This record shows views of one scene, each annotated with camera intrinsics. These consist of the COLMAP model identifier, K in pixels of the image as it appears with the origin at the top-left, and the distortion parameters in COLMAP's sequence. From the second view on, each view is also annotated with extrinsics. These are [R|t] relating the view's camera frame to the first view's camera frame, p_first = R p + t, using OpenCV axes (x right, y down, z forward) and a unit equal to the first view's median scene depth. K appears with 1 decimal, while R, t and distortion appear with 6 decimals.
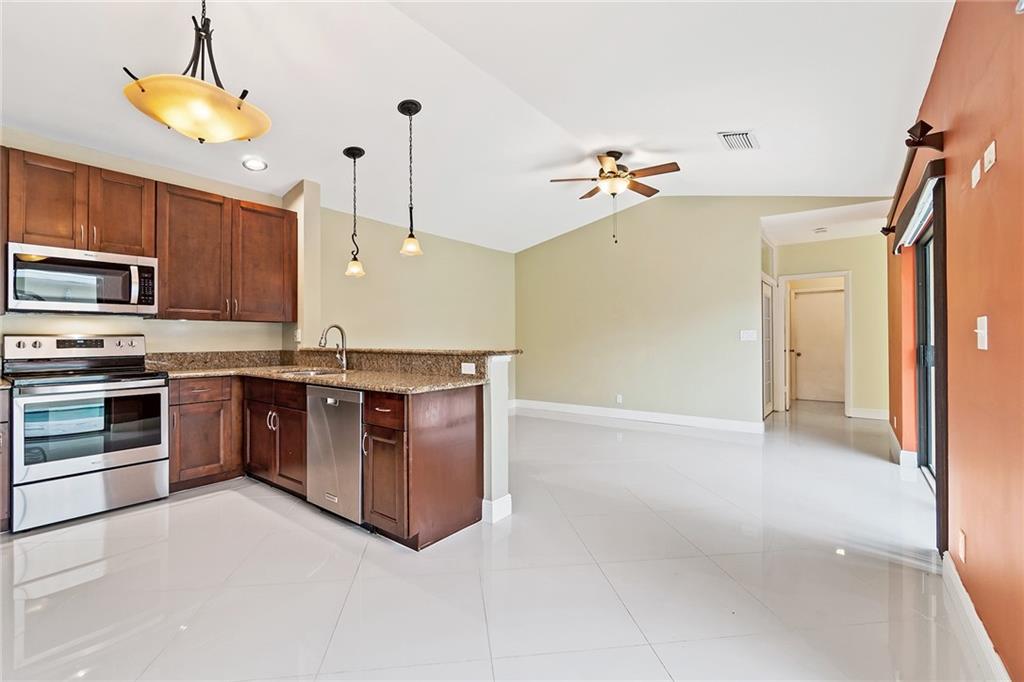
lens RADIAL K [[446.7, 0, 507.9], [0, 446.7, 342.1], [0, 0, 1]] dist [-0.000965, -0.000232]
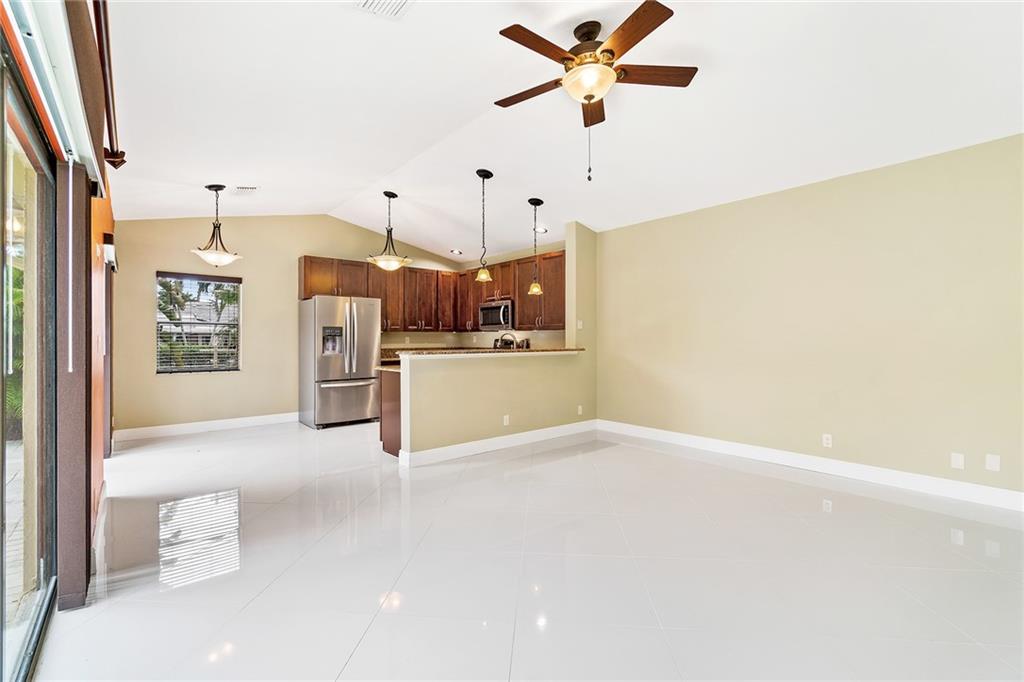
lens RADIAL K [[446.7, 0, 507.9], [0, 446.7, 342.1], [0, 0, 1]] dist [-0.000965, -0.000232]
pose [[-0.212184, 0.007465, -0.977201, 1.079322], [-0.005098, 0.999949, 0.008746, -0.019713], [0.977216, 0.006837, -0.212135, 1.335733]]
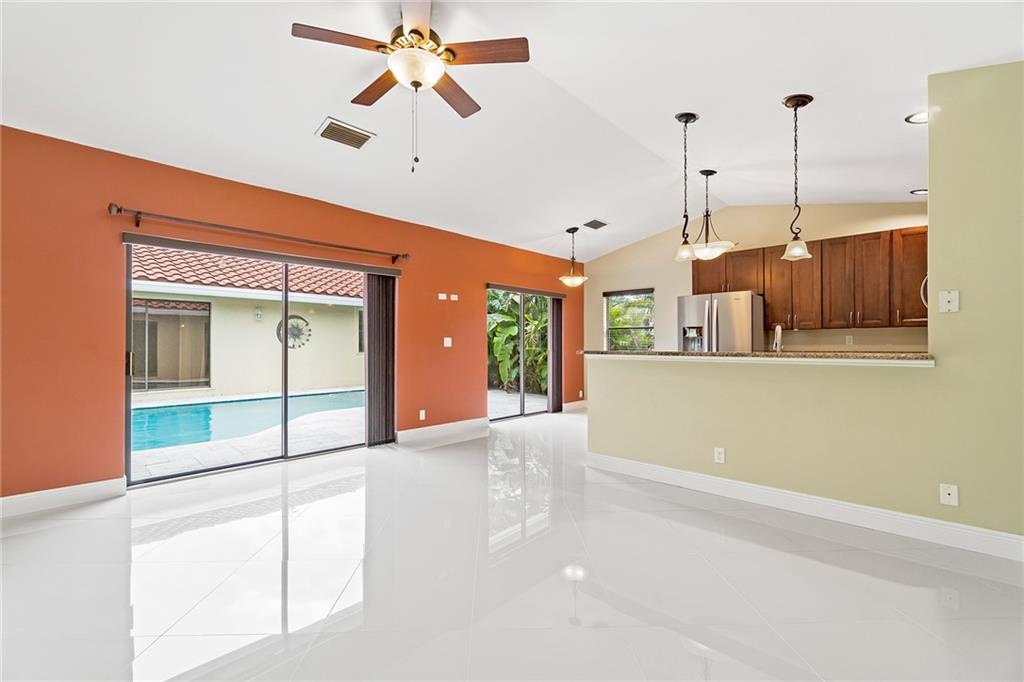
lens RADIAL K [[443.3, 0, 502.6], [0, 443.3, 338.8], [0, 0, 1]] dist [-0.001790, -0.000144]
pose [[-0.993826, 0.005426, 0.110814, 0.087074], [0.005223, 0.999984, -0.002128, -0.014355], [-0.110824, -0.001537, -0.993839, 2.027167]]
